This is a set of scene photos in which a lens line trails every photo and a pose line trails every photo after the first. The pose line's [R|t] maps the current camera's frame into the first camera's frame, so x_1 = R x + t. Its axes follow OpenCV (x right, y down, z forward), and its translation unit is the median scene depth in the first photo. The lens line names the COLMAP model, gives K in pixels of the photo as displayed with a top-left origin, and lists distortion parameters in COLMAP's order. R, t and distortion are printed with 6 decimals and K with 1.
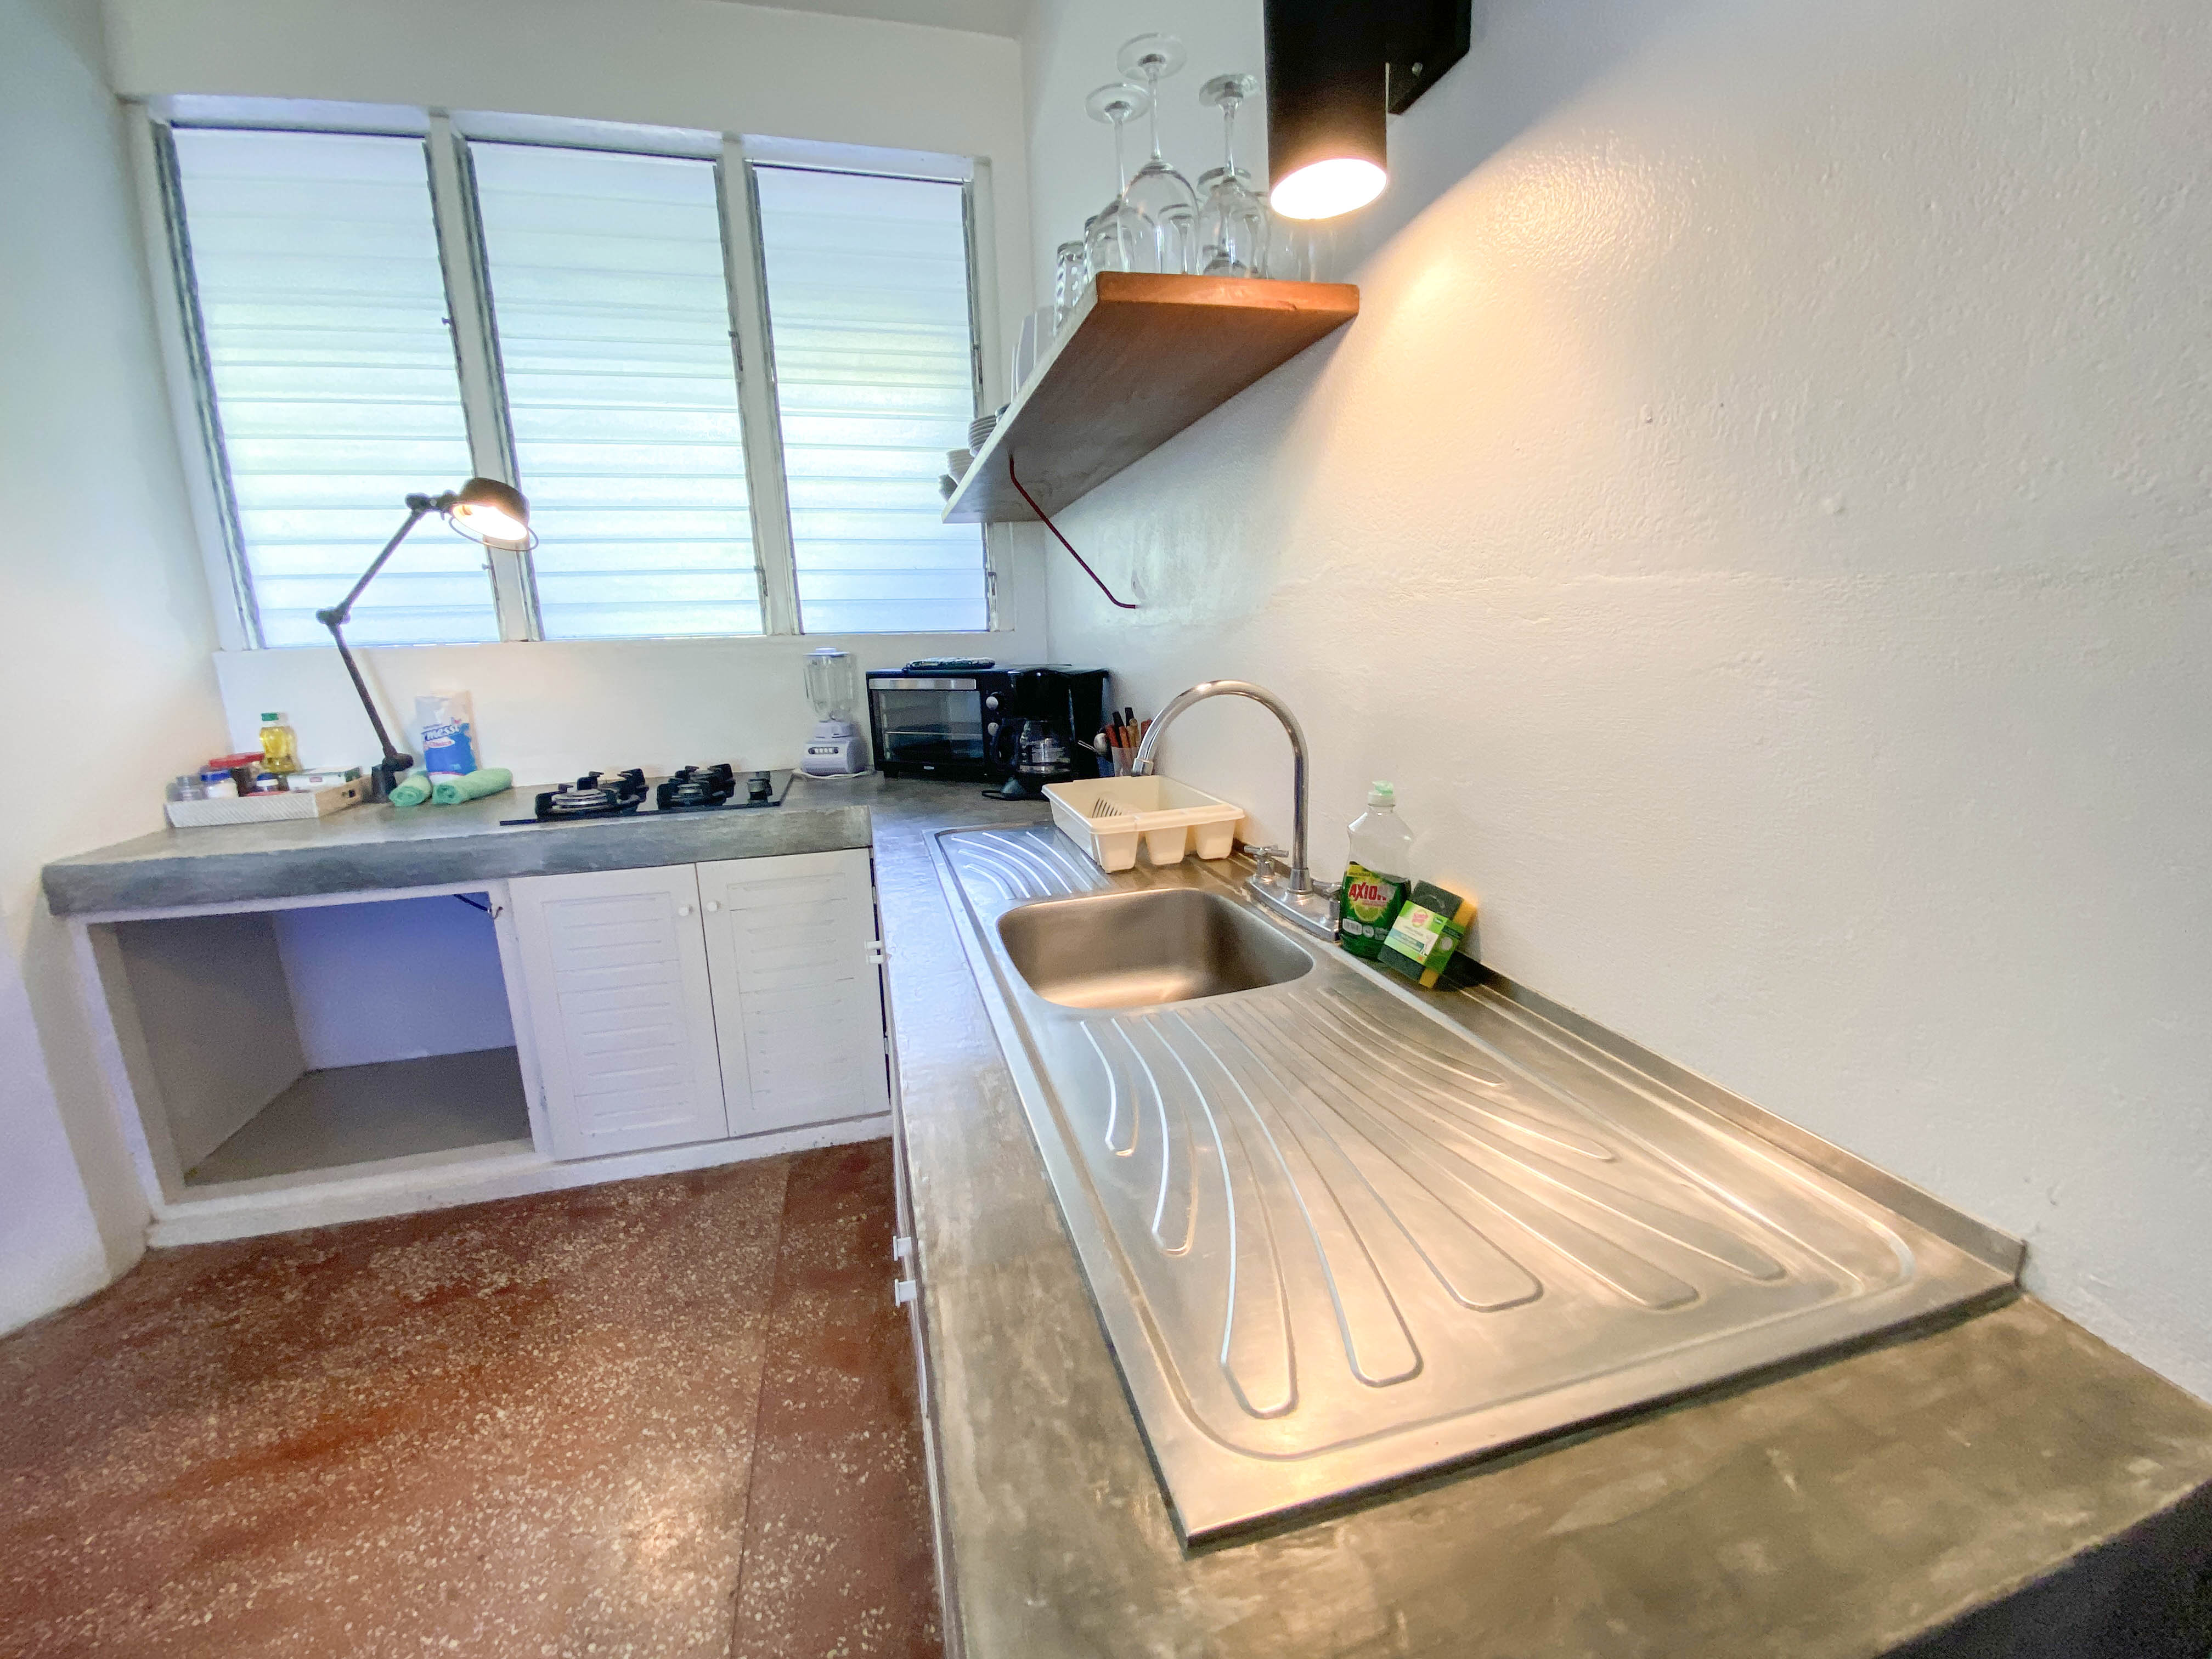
lens RADIAL K [[881.2, 0, 1104.4], [0, 881.2, 843.3], [0, 0, 1]] dist [0.026820, -0.030218]
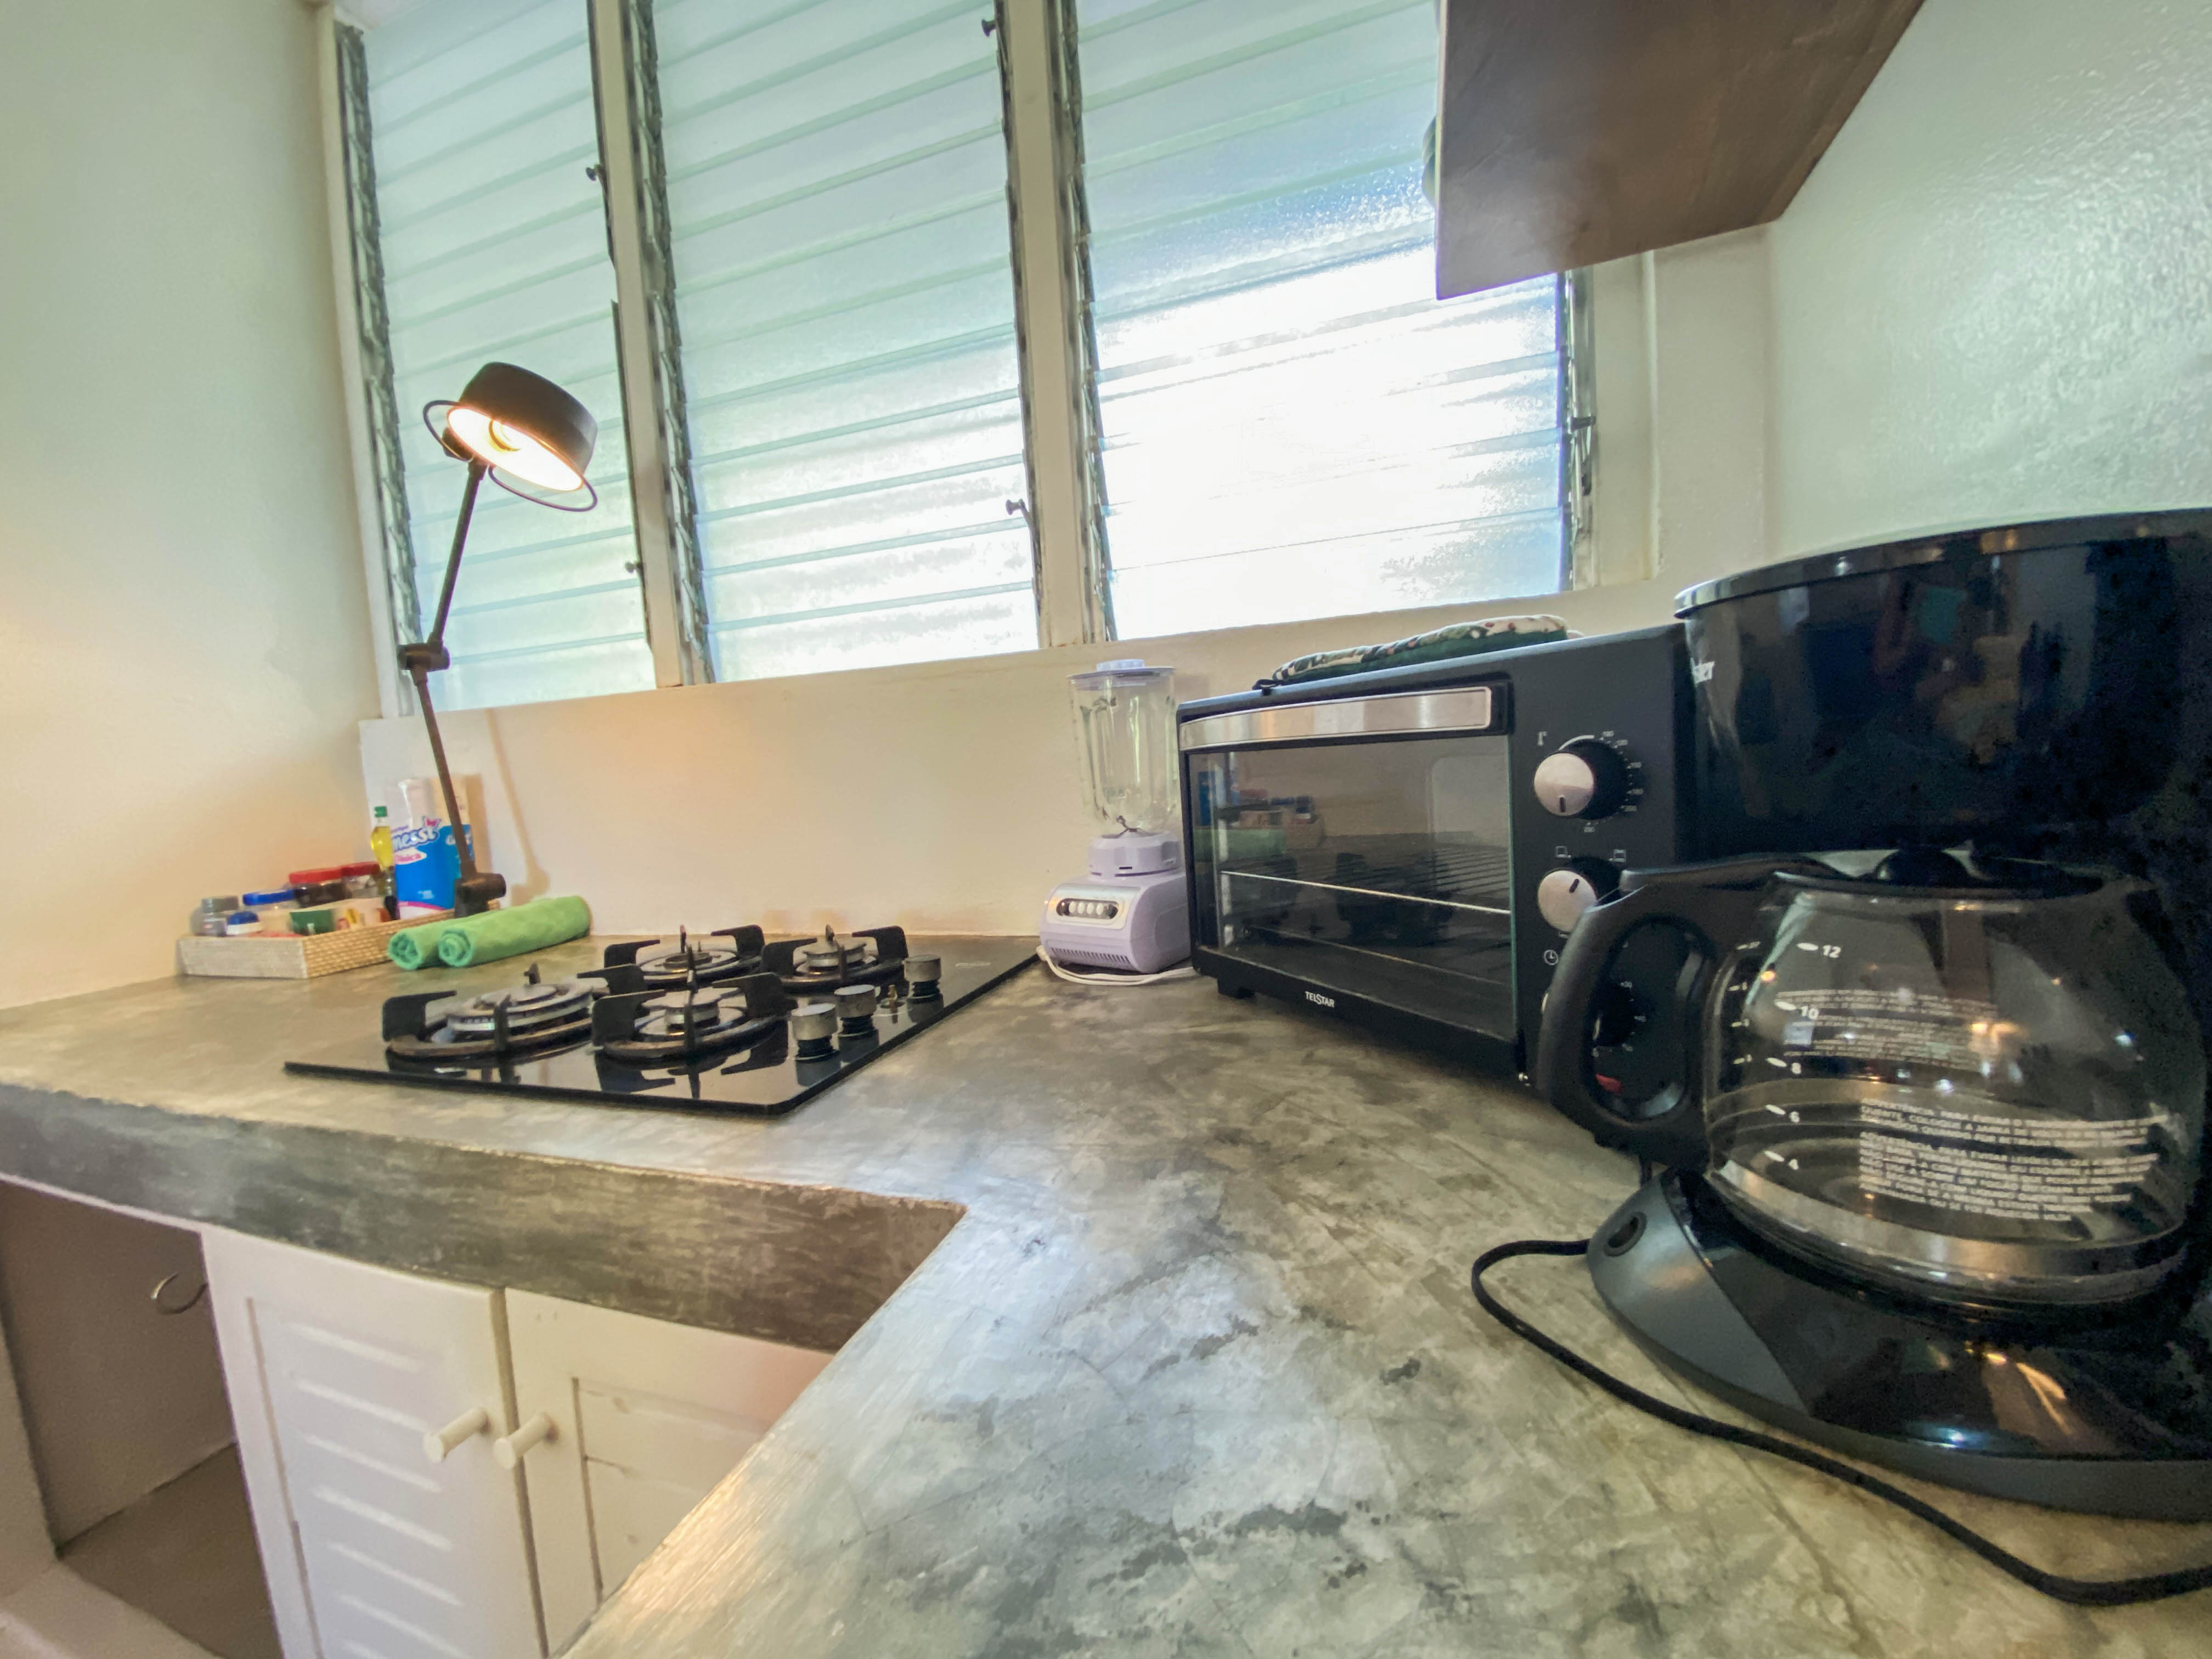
lens RADIAL K [[886.2, 0, 1087.4], [0, 886.2, 833.3], [0, 0, 1]] dist [0.026428, -0.024013]
pose [[0.811317, 0.024968, -0.584073, -0.089721], [-0.088469, 0.992825, -0.080448, -0.113436], [0.577873, 0.116941, 0.807705, 0.717168]]
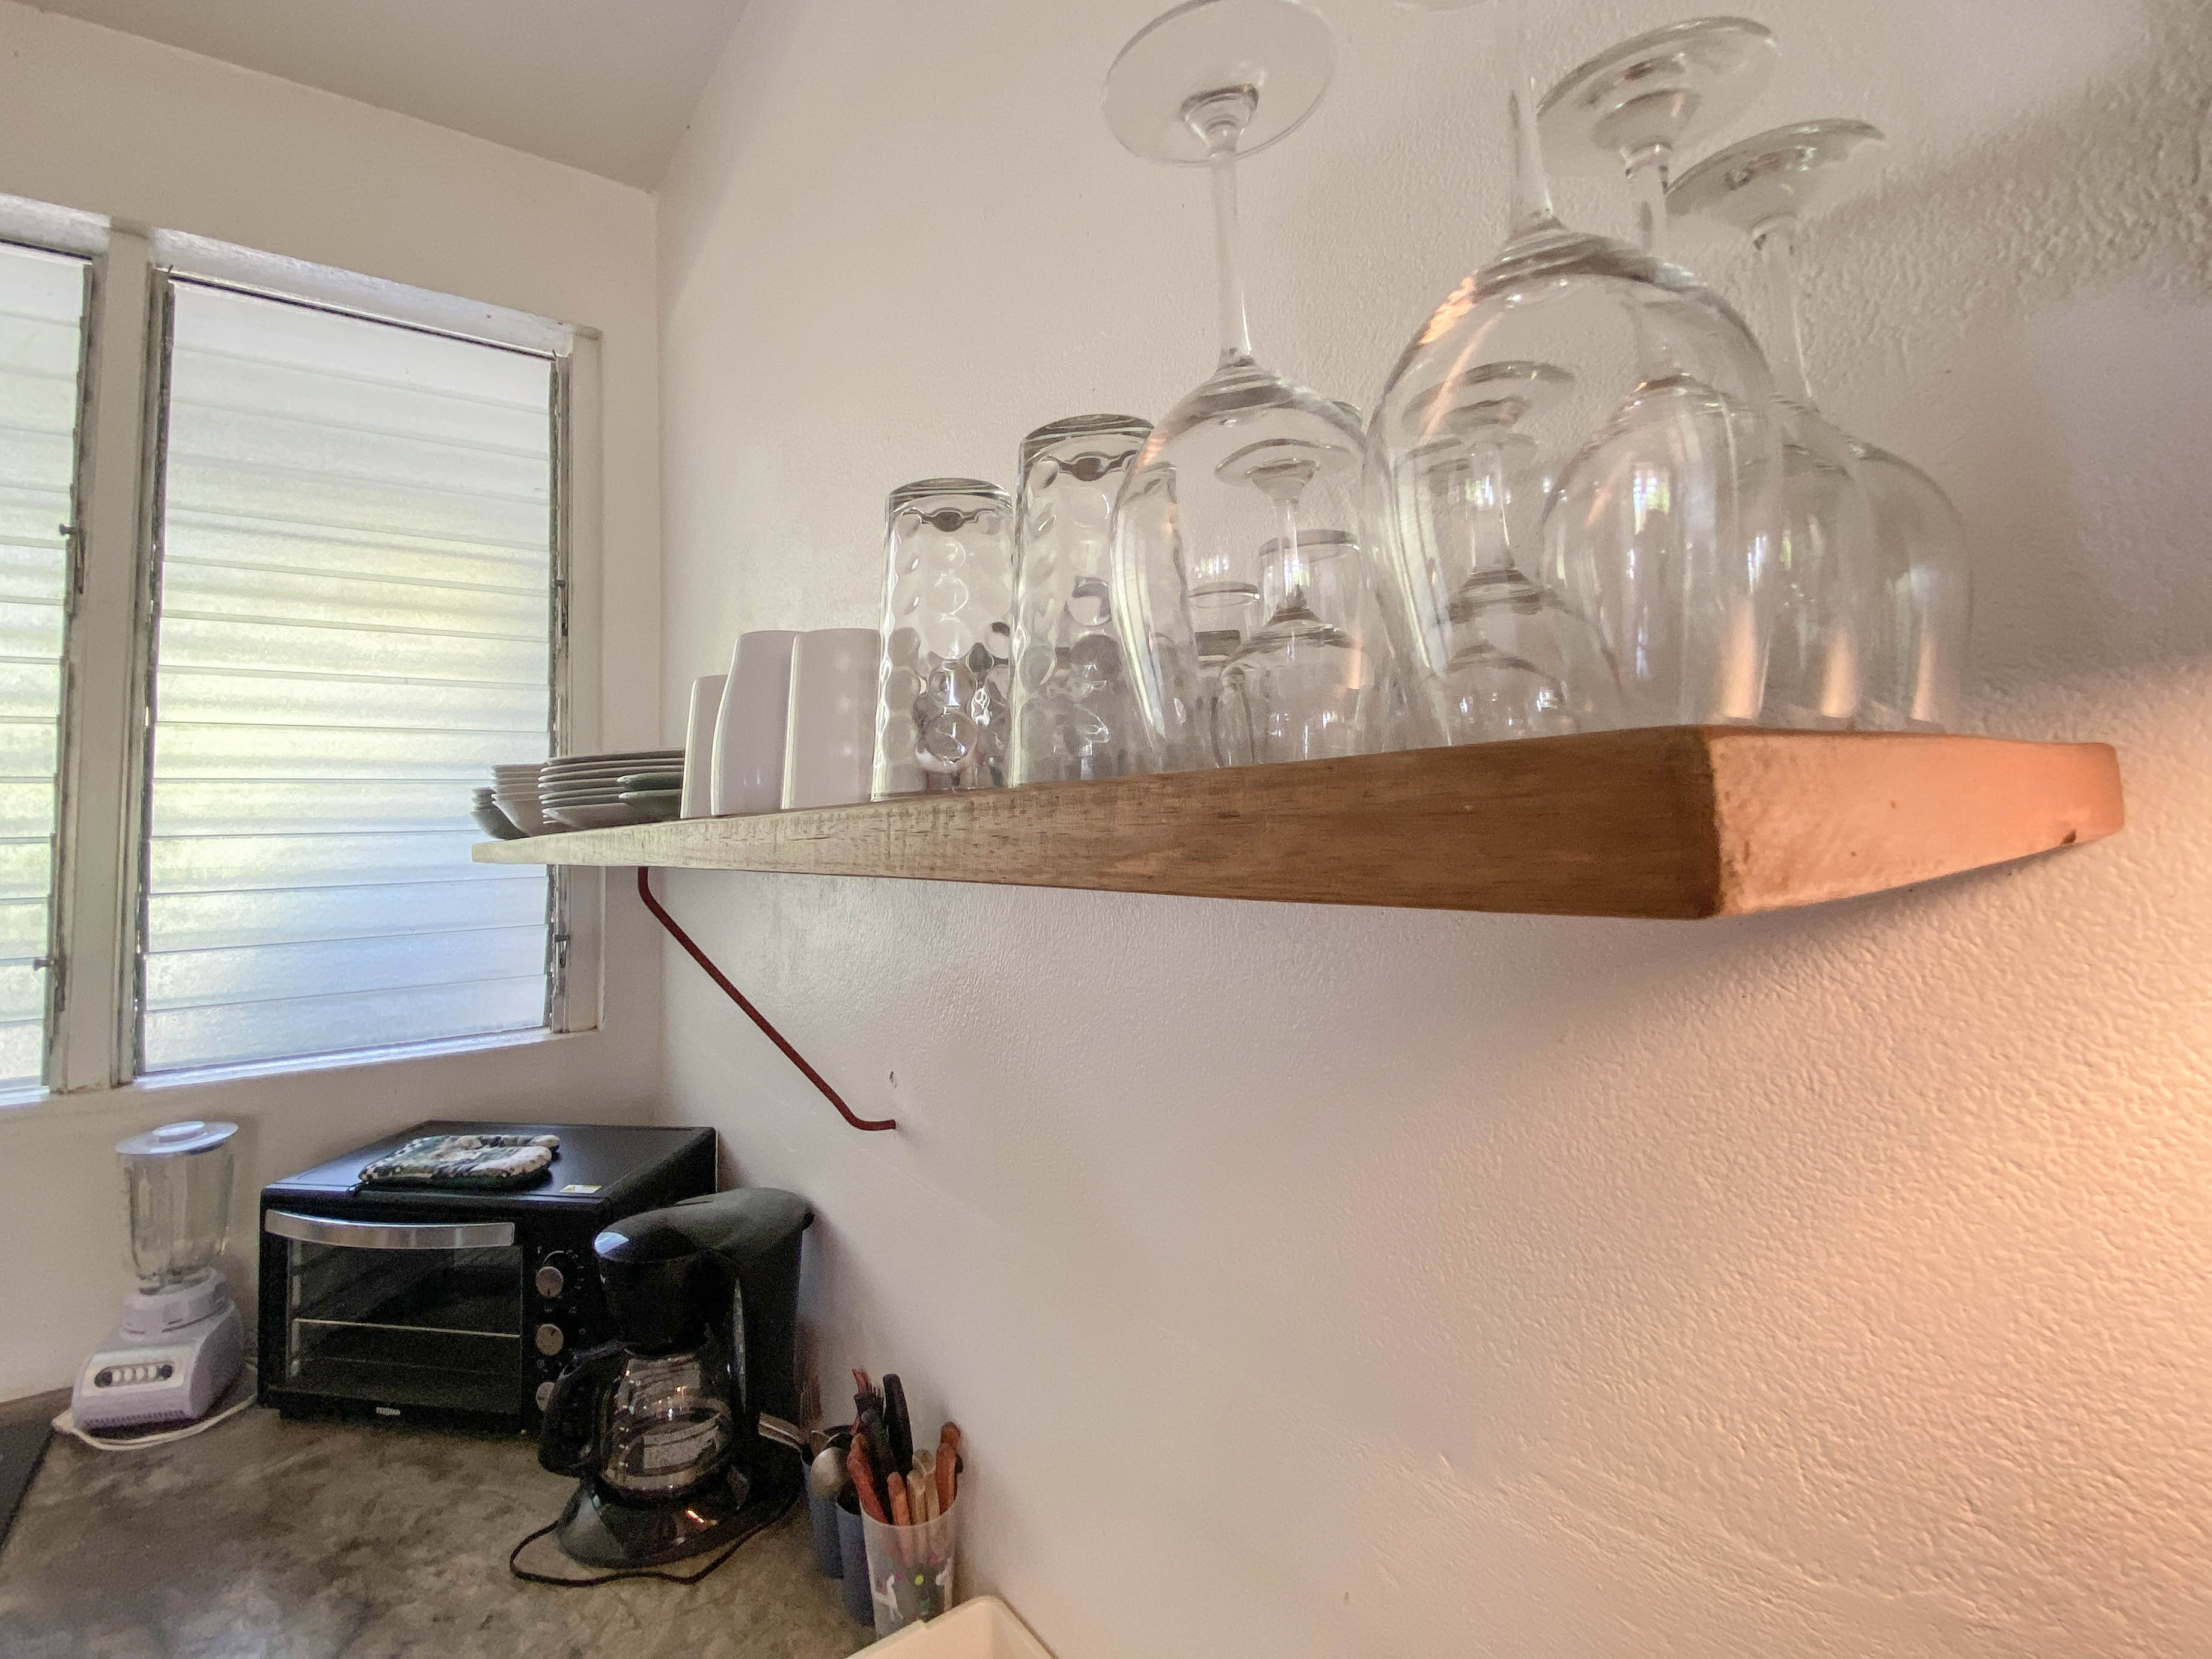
lens RADIAL K [[990.0, 0, 990.9], [0, 990.0, 766.6], [0, 0, 1]] dist [0.001234, -0.011331]
pose [[0.956040, 0.025702, 0.292109, -0.061680], [0.063707, 0.954153, -0.292461, -0.240455], [-0.286233, 0.298213, 0.910571, 0.360414]]
